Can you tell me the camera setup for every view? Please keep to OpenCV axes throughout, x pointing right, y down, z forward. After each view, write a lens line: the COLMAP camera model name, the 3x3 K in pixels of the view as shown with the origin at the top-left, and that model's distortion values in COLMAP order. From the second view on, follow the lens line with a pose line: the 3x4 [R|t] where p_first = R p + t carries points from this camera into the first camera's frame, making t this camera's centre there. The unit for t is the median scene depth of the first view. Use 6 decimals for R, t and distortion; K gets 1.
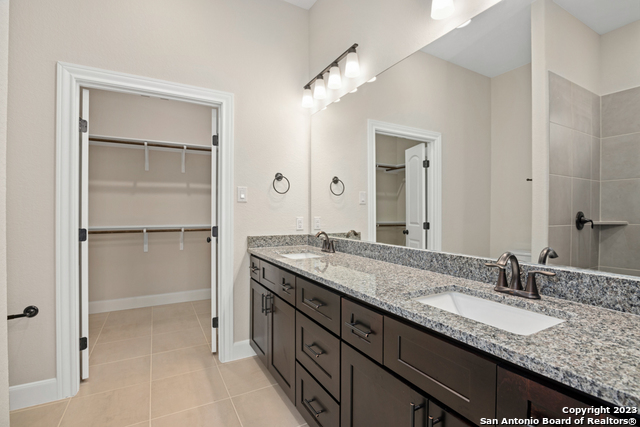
lens RADIAL K [[293.9, 0, 314.6], [0, 293.9, 211.1], [0, 0, 1]] dist [0.003686, 0.000095]
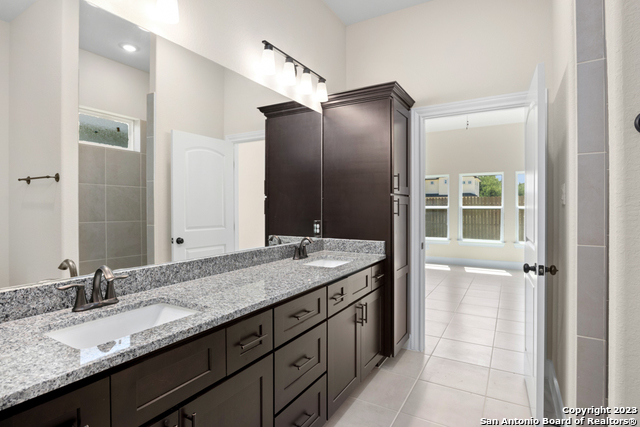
lens RADIAL K [[321.7, 0, 318.5], [0, 321.7, 212.5], [0, 0, 1]] dist [-0.003441, -0.000112]
pose [[-0.486966, -0.017457, 0.873247, -0.920538], [-0.003785, 0.999833, 0.017877, -0.050137], [-0.873413, 0.005401, -0.486951, 1.390717]]
